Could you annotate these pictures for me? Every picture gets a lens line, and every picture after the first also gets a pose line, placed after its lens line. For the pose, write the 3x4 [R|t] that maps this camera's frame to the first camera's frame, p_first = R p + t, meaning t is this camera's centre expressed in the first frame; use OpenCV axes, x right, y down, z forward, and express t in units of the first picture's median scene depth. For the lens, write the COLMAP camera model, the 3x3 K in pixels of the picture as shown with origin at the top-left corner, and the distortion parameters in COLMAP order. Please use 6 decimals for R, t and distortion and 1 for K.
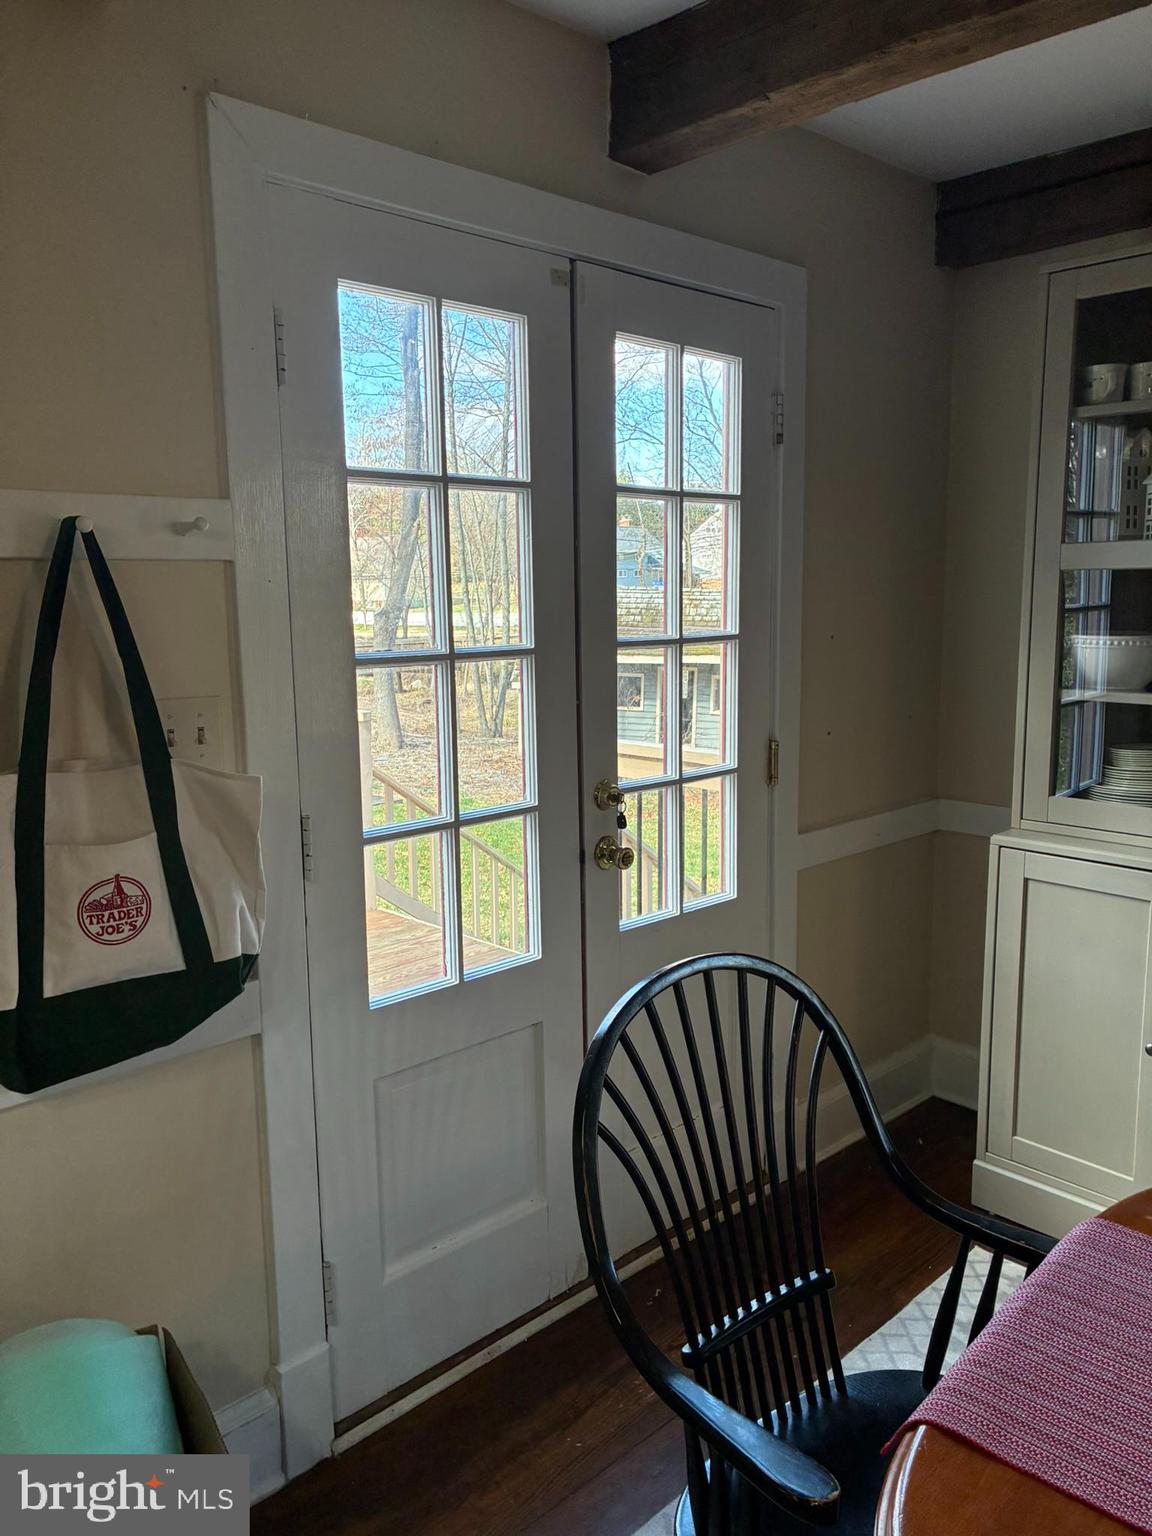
lens RADIAL K [[1159.6, 0, 562.8], [0, 1159.6, 765.4], [0, 0, 1]] dist [0.044092, -0.051845]
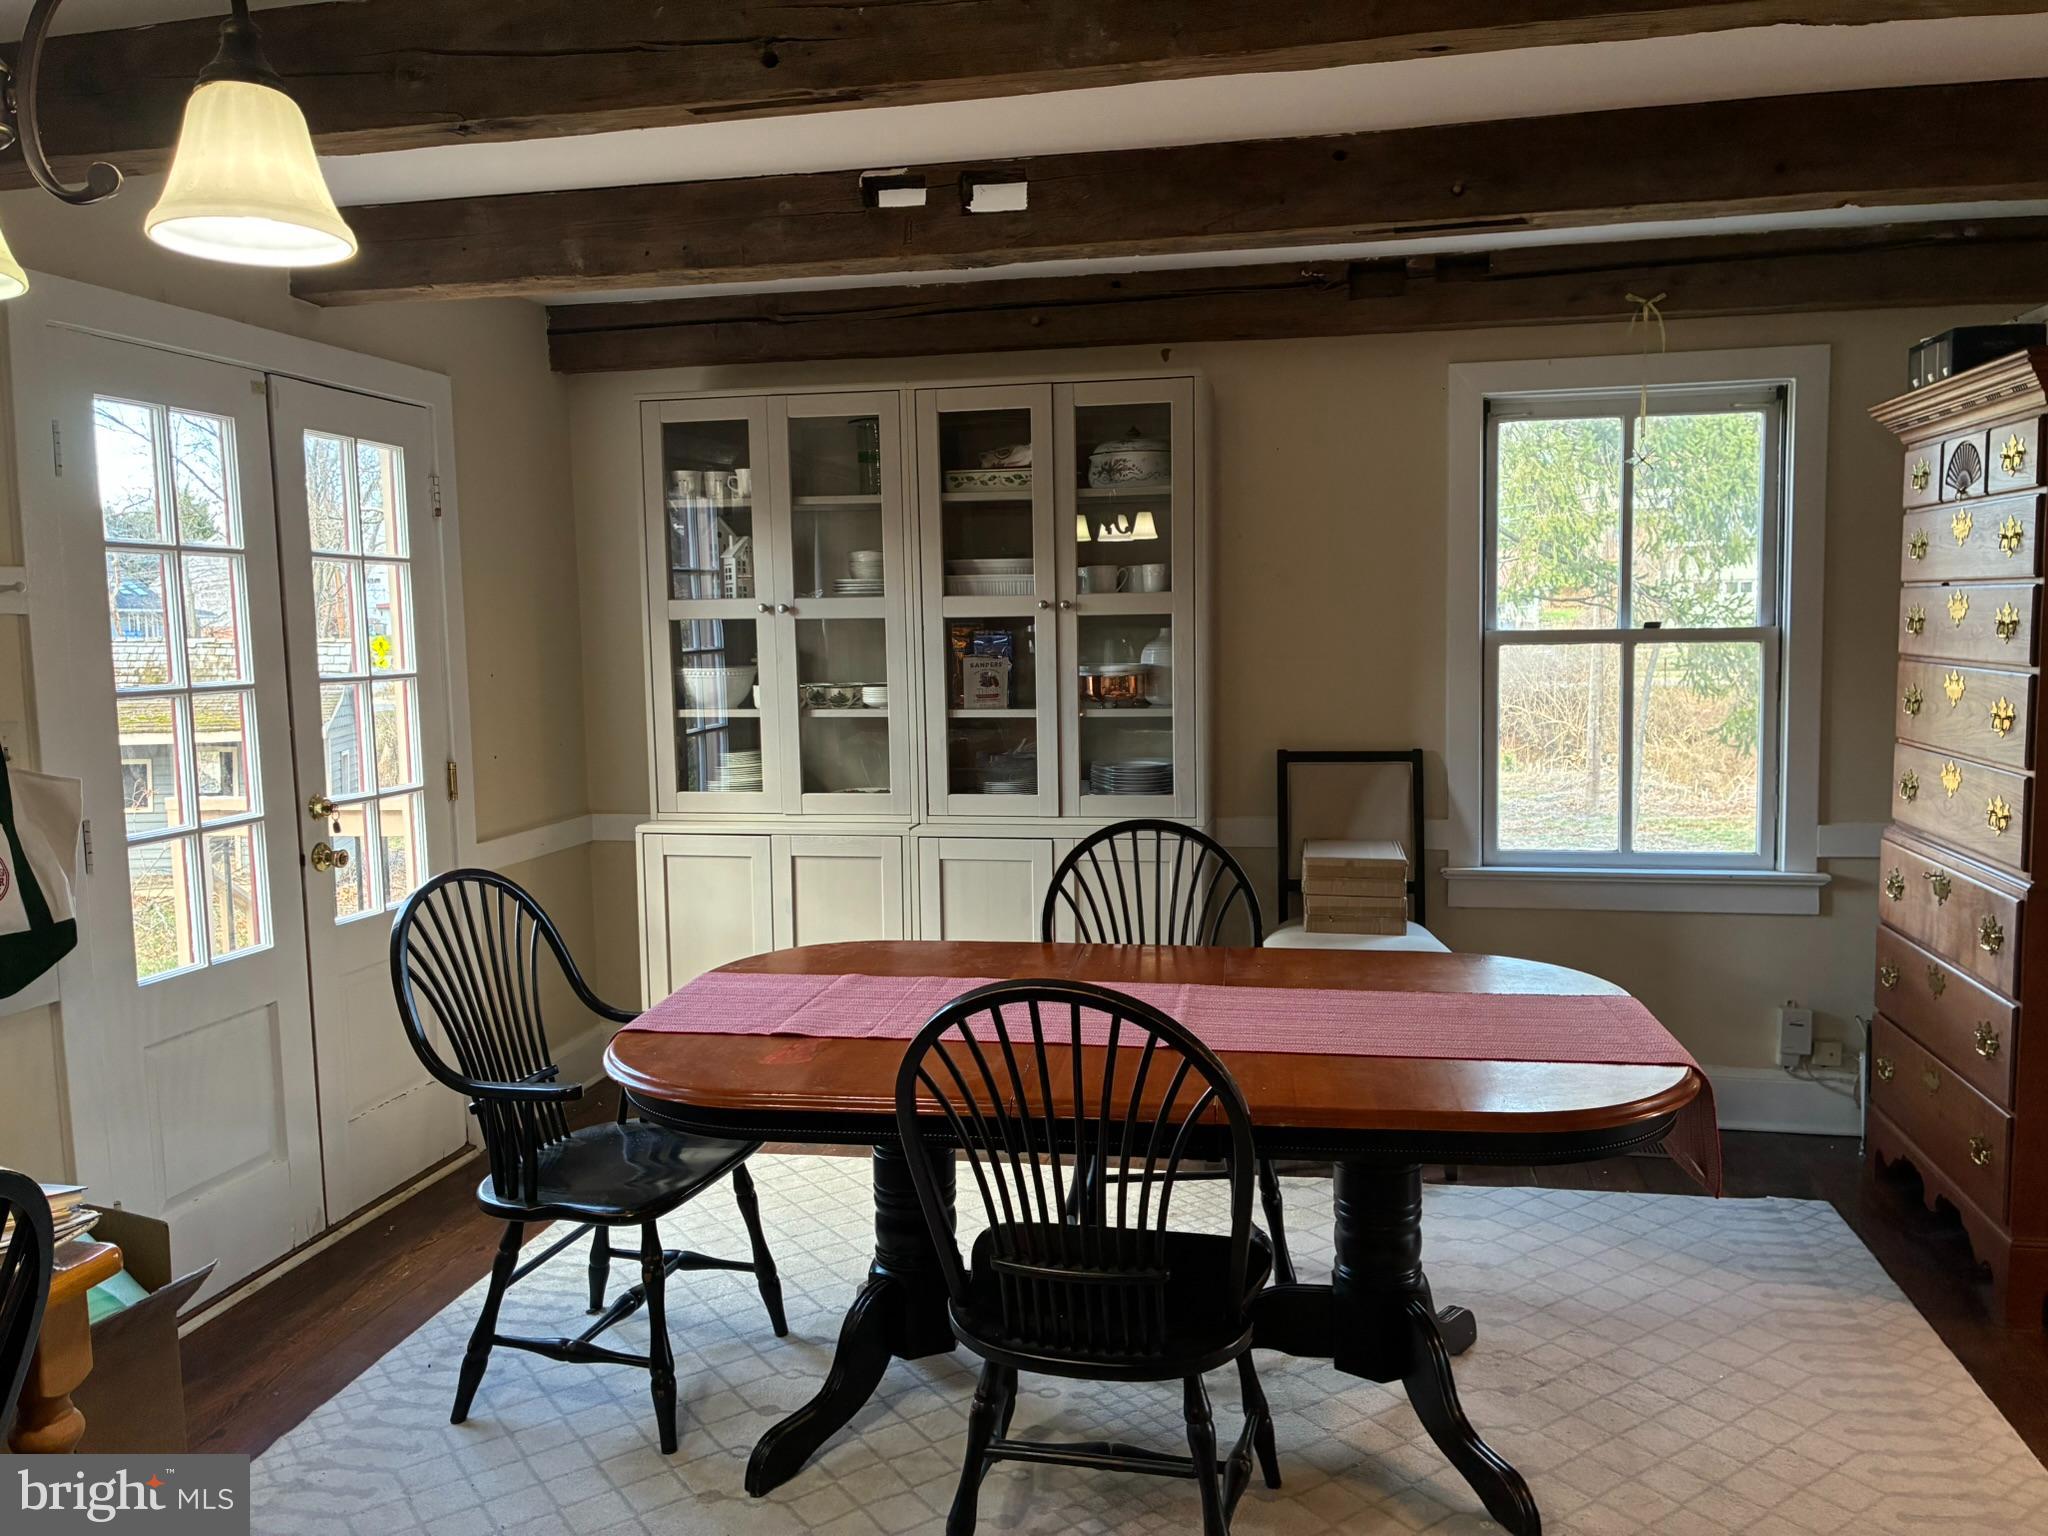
lens RADIAL K [[1546.2, 0, 1038.4], [0, 1546.2, 759.9], [0, 0, 1]] dist [0.044092, -0.051845]
pose [[0.819419, -0.053798, 0.570665, -0.258258], [0.094950, 0.994571, -0.042579, 0.111744], [-0.565276, 0.089075, 0.820078, -0.708048]]
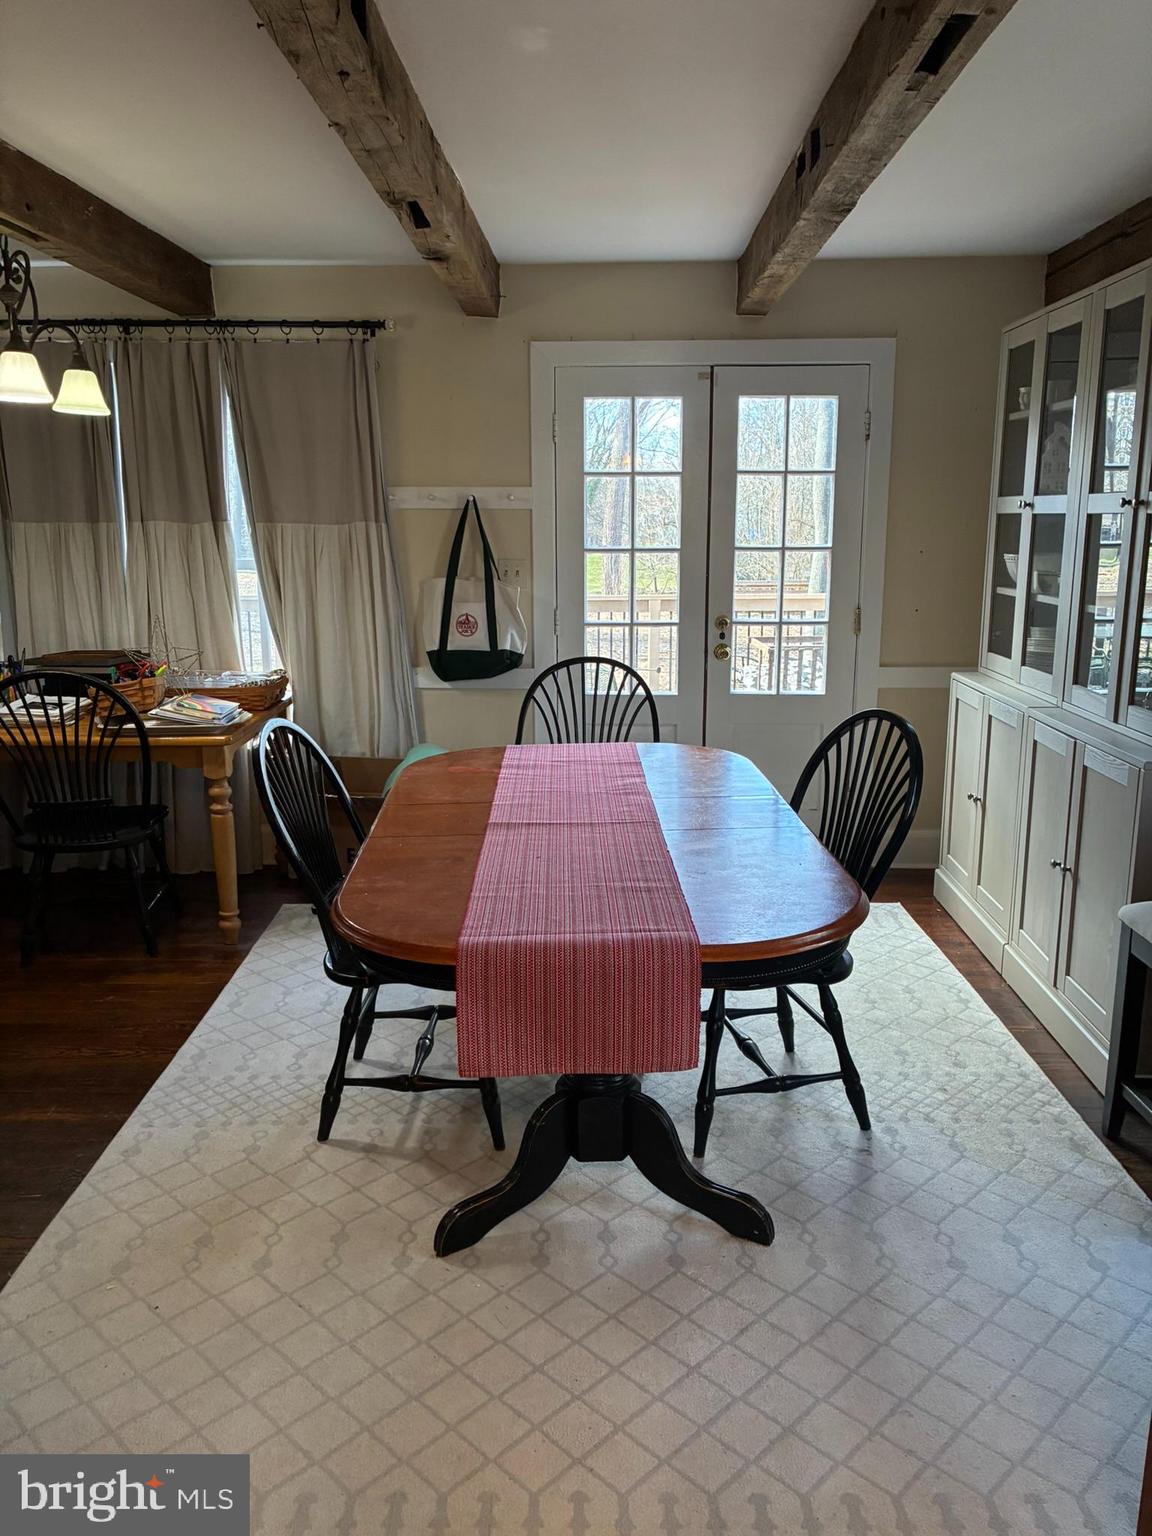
lens RADIAL K [[1159.6, 0, 576.9], [0, 1159.6, 762.7], [0, 0, 1]] dist [0.044092, -0.051845]
pose [[0.705906, 0.157902, -0.690481, 1.277608], [-0.115101, 0.987450, 0.108141, 0.075822], [0.698891, 0.003138, 0.715222, -0.632565]]
